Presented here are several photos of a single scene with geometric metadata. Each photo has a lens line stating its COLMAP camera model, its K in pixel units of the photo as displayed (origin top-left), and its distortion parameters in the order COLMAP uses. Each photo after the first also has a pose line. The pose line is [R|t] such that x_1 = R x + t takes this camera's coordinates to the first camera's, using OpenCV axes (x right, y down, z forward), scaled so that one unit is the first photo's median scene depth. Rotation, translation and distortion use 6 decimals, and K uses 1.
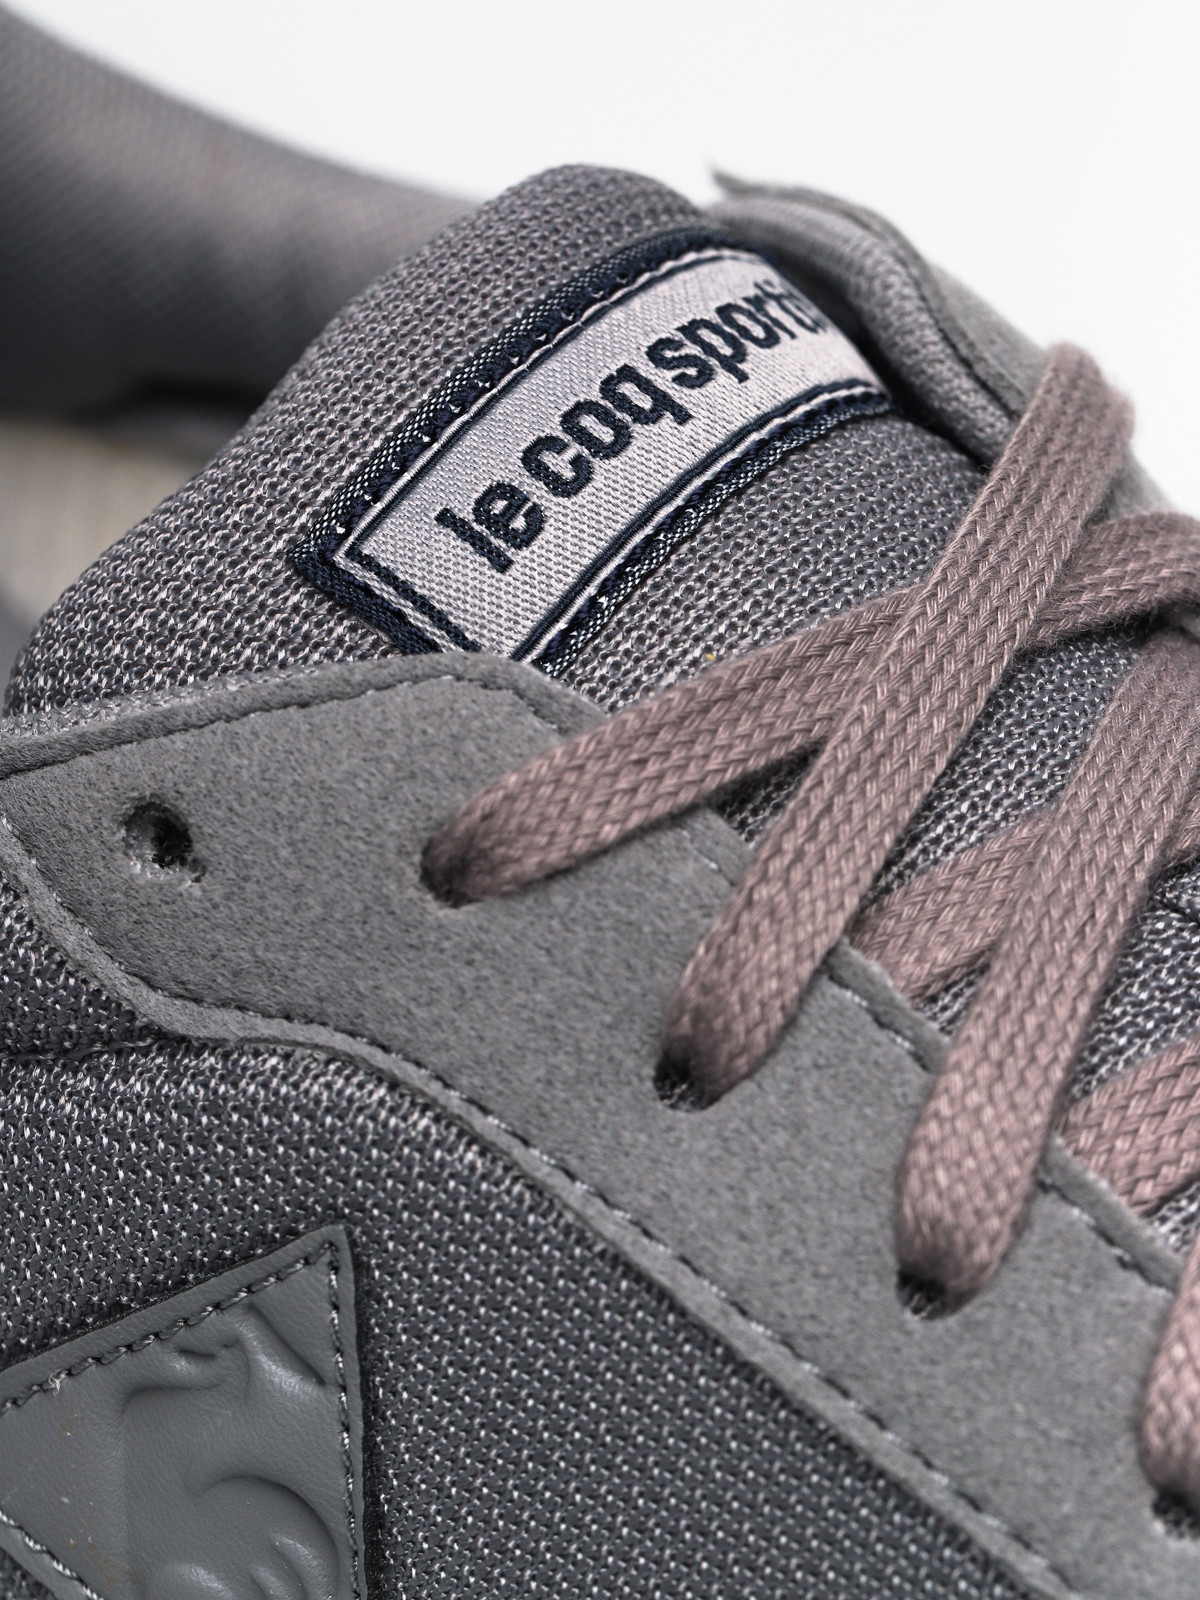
lens RADIAL K [[4522.0, 0, 600.0], [0, 4522.0, 800.0], [0, 0, 1]] dist [-0.027096, 0.039406]
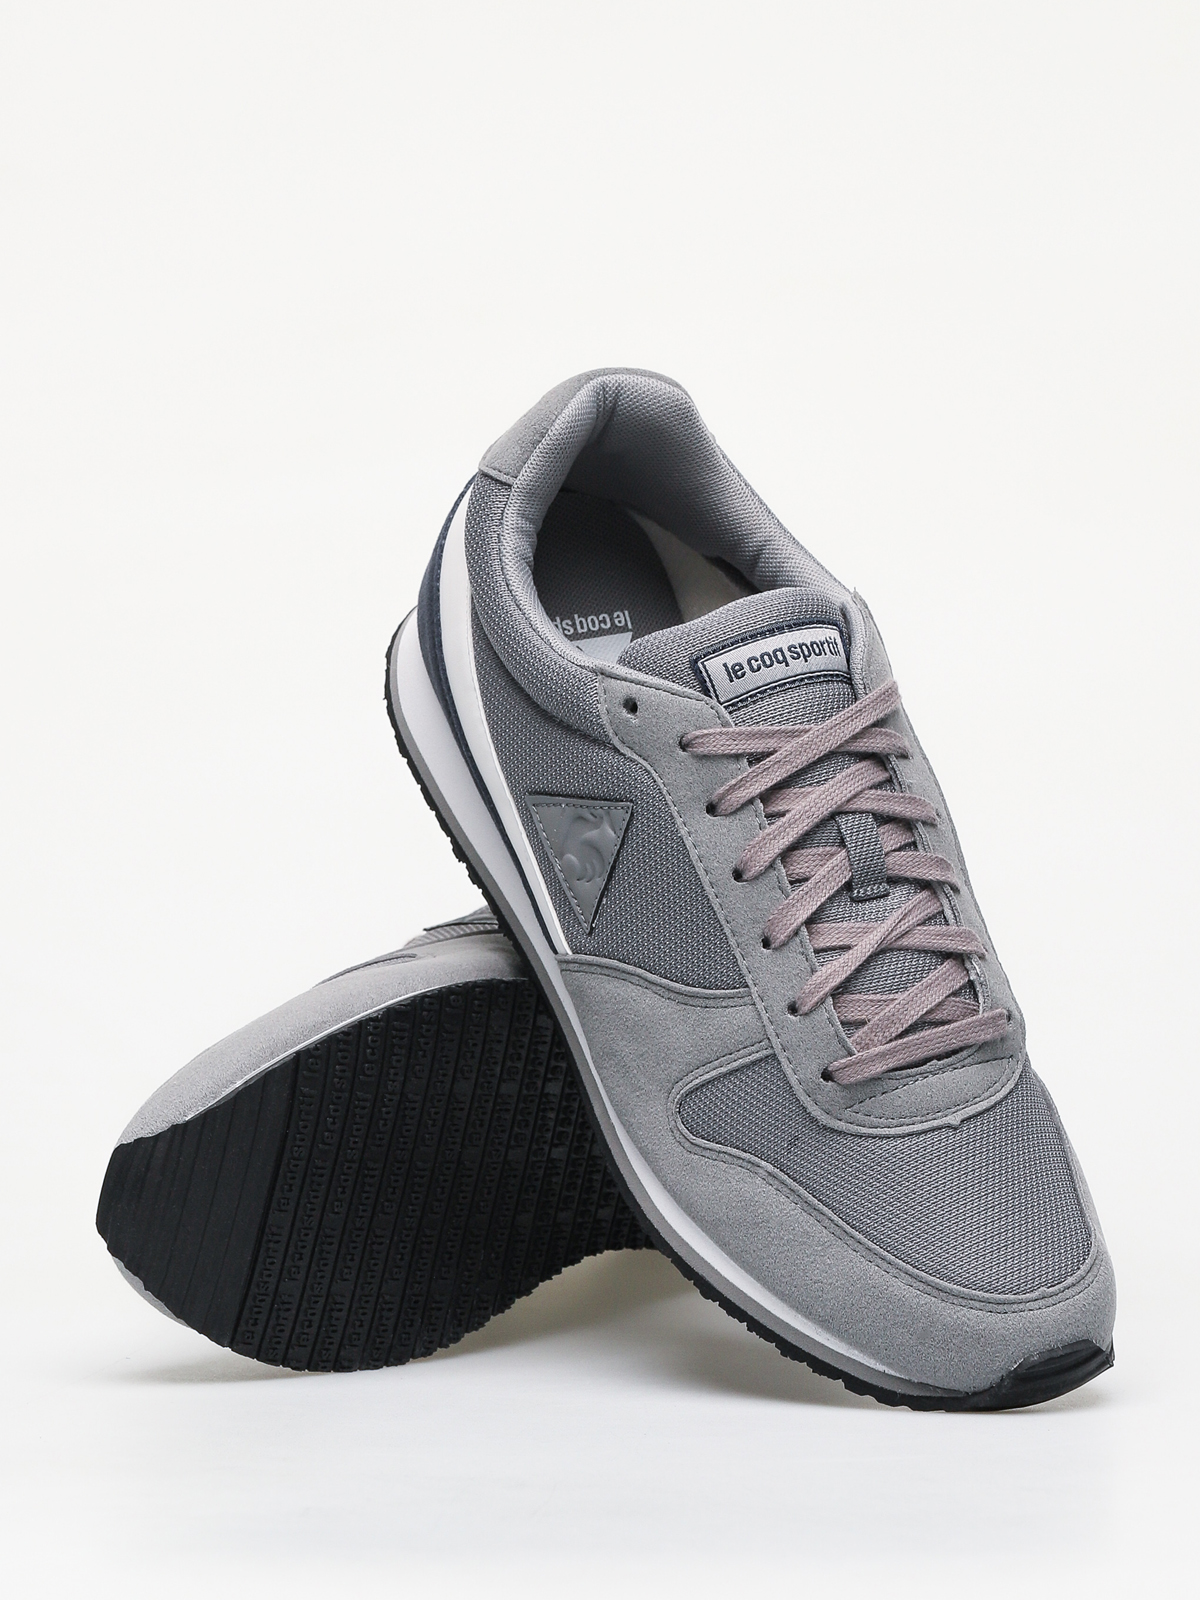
lens RADIAL K [[4522.0, 0, 600.0], [0, 4522.0, 800.0], [0, 0, 1]] dist [-0.027096, 0.039406]
pose [[0.882709, 0.433380, -0.181680, 0.696581], [-0.395022, 0.893723, 0.212641, -0.813984], [0.254526, -0.115933, 0.960092, -3.164939]]
